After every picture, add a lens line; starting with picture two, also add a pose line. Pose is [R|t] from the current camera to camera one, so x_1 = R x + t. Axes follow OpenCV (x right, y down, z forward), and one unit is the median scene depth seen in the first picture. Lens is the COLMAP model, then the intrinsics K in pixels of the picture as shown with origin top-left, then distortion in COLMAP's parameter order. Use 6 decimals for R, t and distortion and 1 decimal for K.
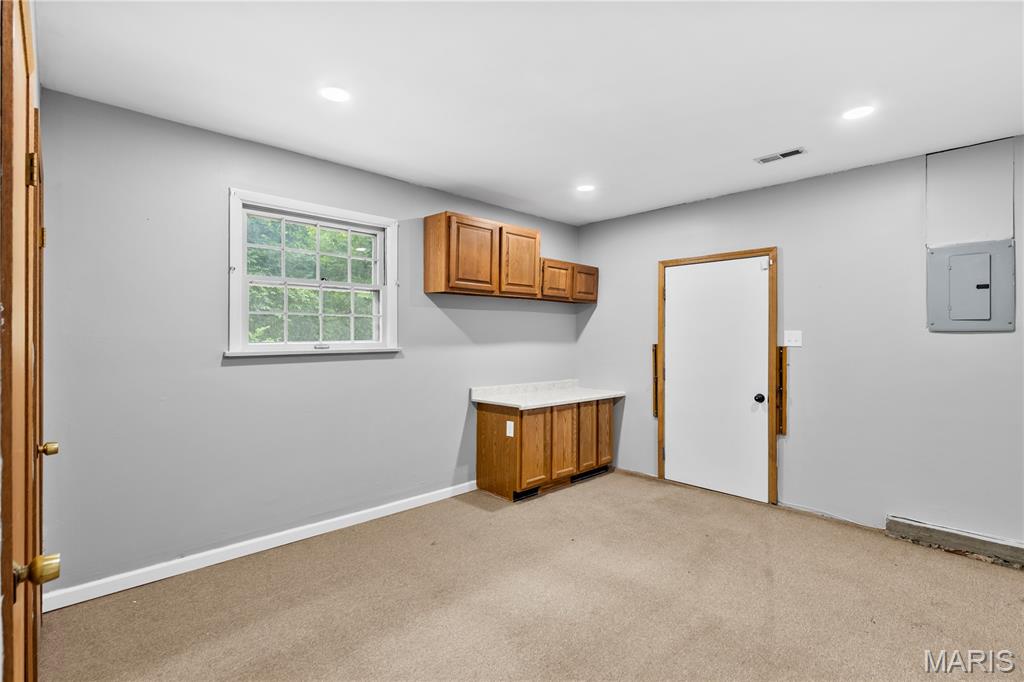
lens RADIAL K [[474.9, 0, 511.6], [0, 474.9, 333.8], [0, 0, 1]] dist [0.002637, -0.001155]
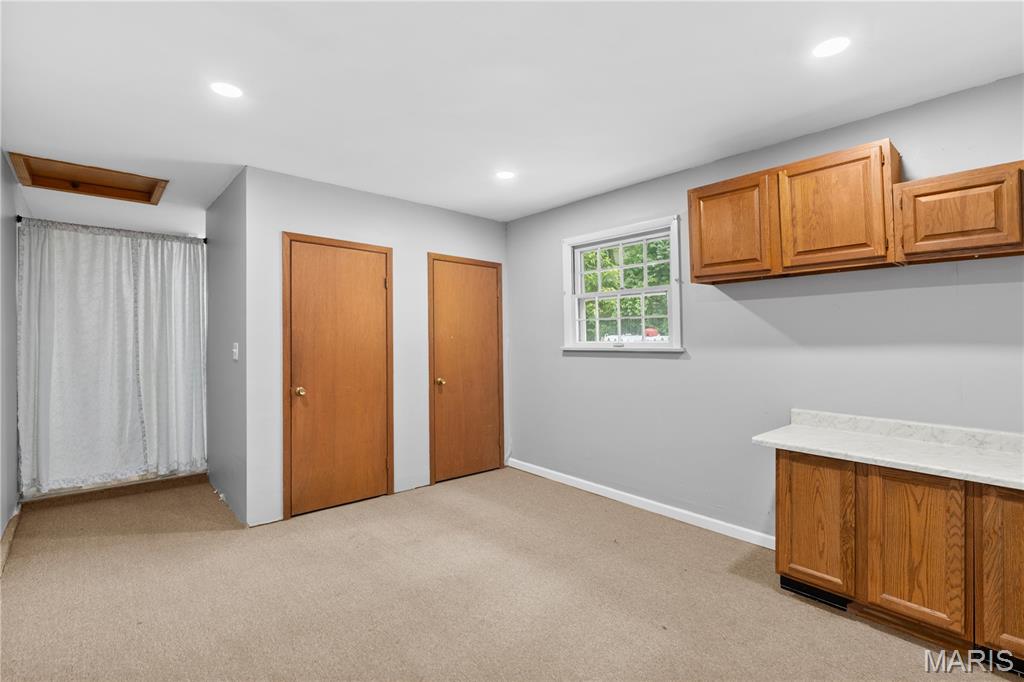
lens RADIAL K [[474.9, 0, 511.6], [0, 474.9, 333.8], [0, 0, 1]] dist [0.002637, -0.001155]
pose [[-0.055244, -0.011907, -0.998402, 0.715248], [0.009715, 0.999875, -0.012463, 0.009235], [0.998426, -0.010388, -0.055121, 0.699126]]
